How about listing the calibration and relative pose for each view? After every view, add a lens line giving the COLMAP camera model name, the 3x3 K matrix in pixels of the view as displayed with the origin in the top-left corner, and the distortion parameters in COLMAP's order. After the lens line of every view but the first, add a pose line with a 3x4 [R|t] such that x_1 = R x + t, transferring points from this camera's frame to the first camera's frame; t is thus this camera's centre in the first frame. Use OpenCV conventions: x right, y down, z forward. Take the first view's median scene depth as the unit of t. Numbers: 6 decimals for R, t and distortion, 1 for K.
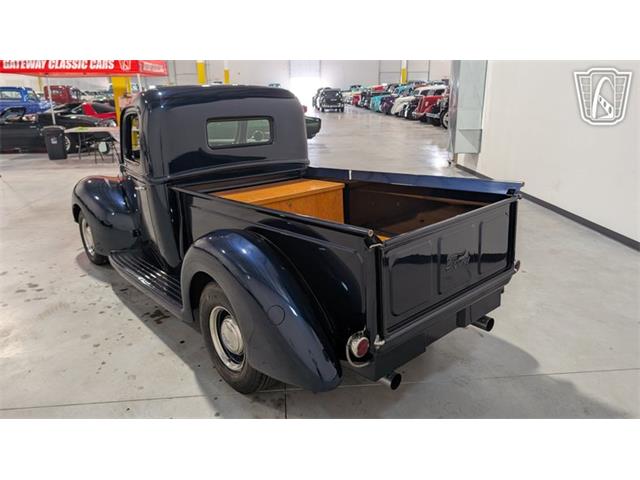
lens RADIAL K [[469.5, 0, 312.8], [0, 469.5, 221.7], [0, 0, 1]] dist [0.021701, -0.016454]
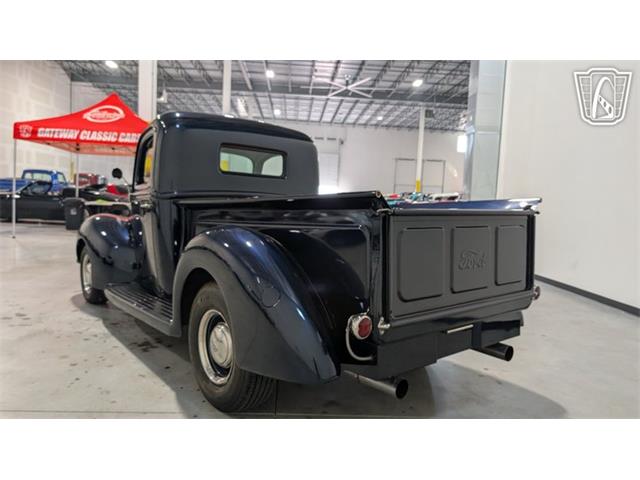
lens RADIAL K [[469.5, 0, 316.6], [0, 469.5, 227.3], [0, 0, 1]] dist [0.021701, -0.016454]
pose [[0.997881, 0.060100, -0.024939, 0.012856], [-0.064046, 0.974873, -0.213355, 0.133705], [0.011490, 0.214500, 0.976656, 0.046141]]
